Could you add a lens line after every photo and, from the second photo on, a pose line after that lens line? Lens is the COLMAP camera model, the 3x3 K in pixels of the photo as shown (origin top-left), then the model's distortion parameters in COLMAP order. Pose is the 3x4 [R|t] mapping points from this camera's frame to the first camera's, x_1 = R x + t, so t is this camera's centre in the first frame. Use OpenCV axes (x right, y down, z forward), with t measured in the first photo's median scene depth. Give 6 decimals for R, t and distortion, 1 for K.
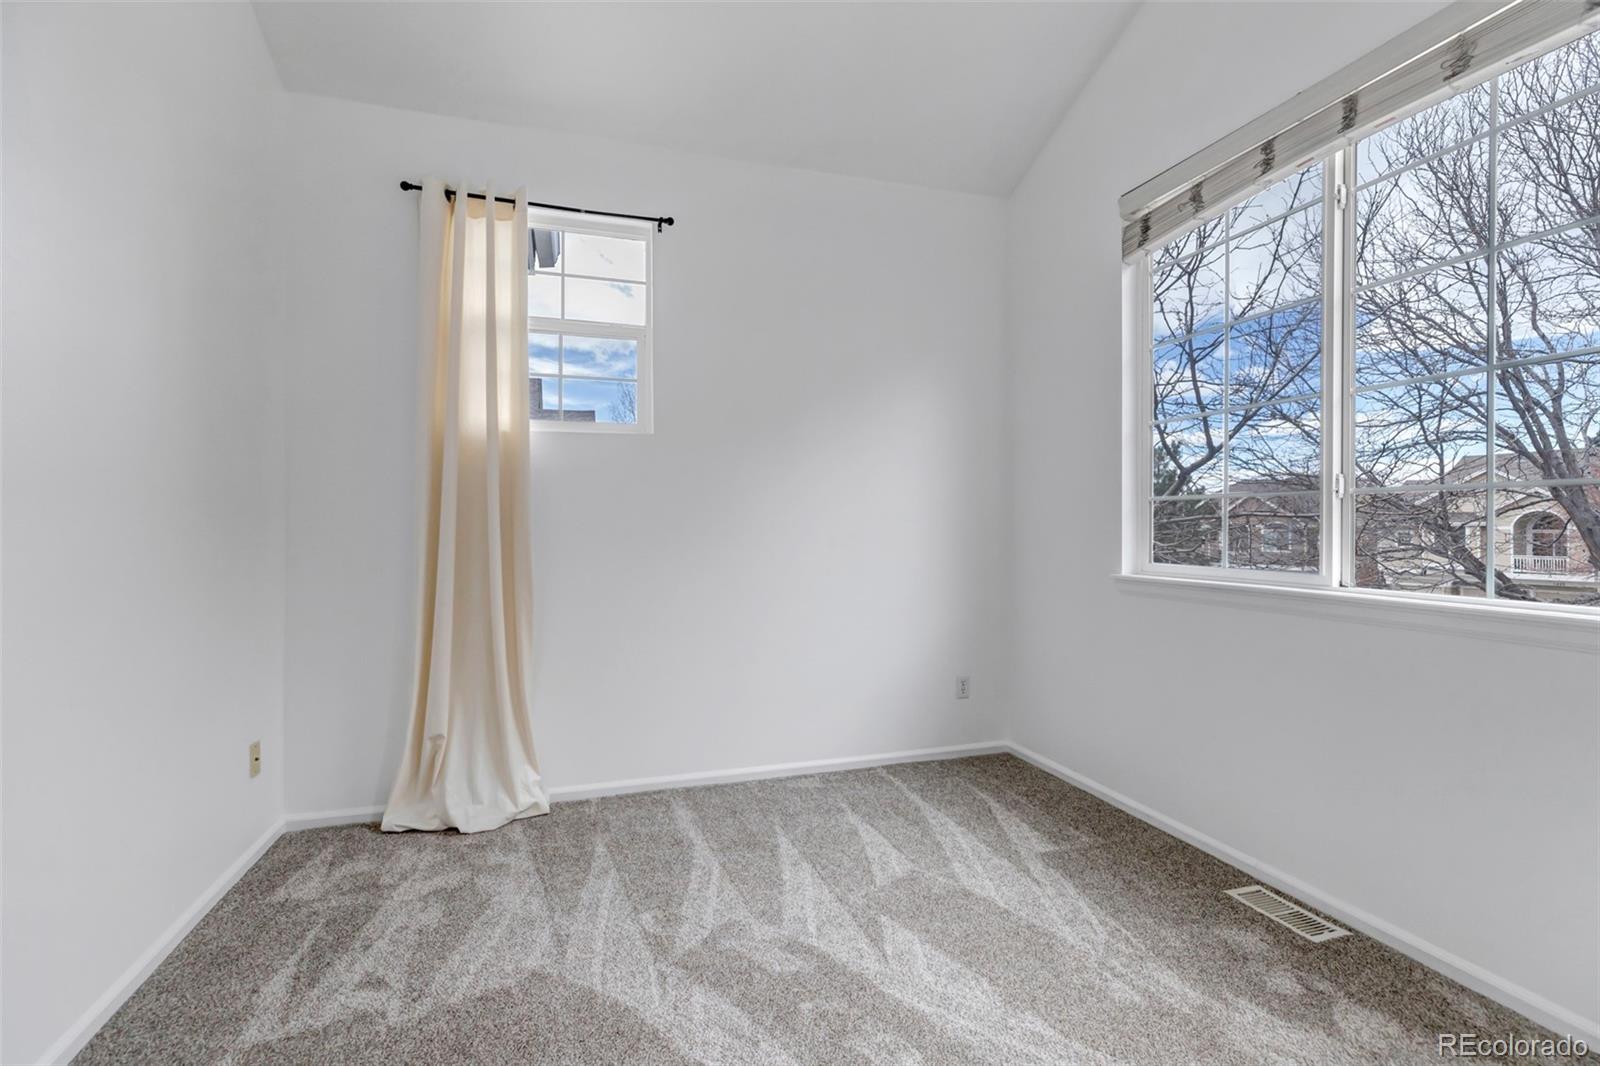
lens RADIAL K [[735.3, 0, 802.2], [0, 735.3, 526.6], [0, 0, 1]] dist [0.001861, 0.000209]
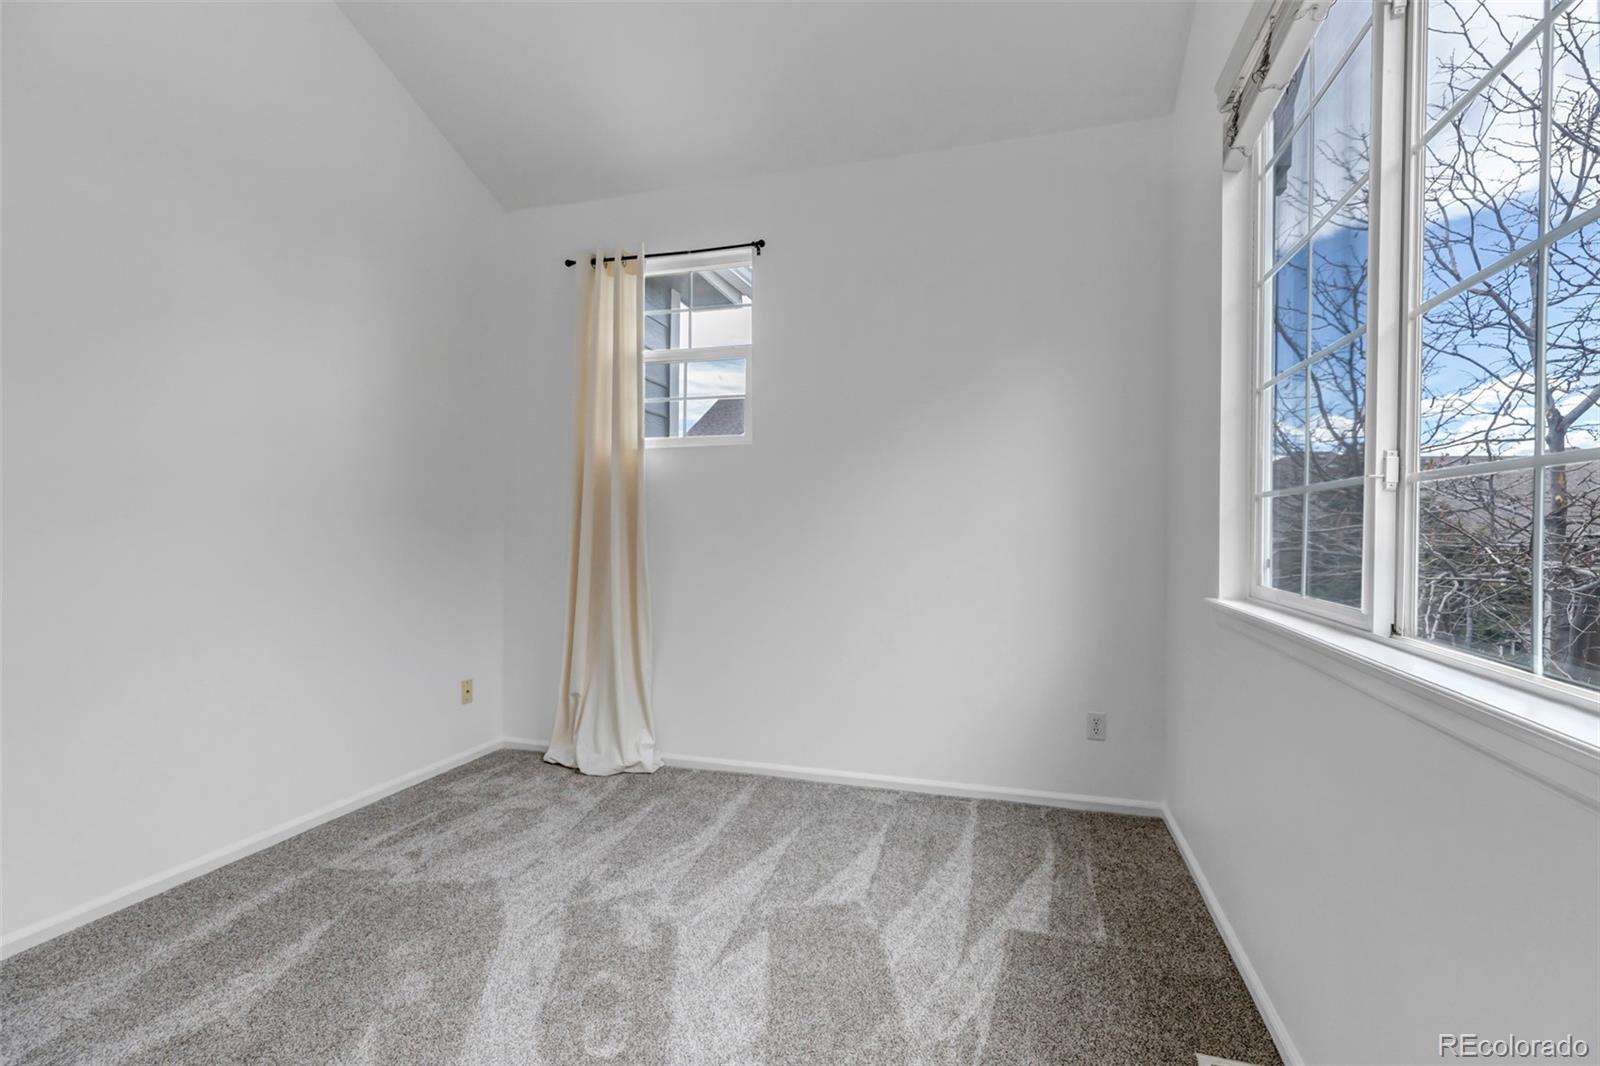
lens RADIAL K [[735.3, 0, 804.7], [0, 735.3, 533.6], [0, 0, 1]] dist [0.001861, 0.000209]
pose [[0.827515, 0.009652, -0.561361, 0.565038], [-0.006946, 0.999952, 0.006954, -0.003242], [0.561401, -0.001855, 0.827542, 0.181603]]
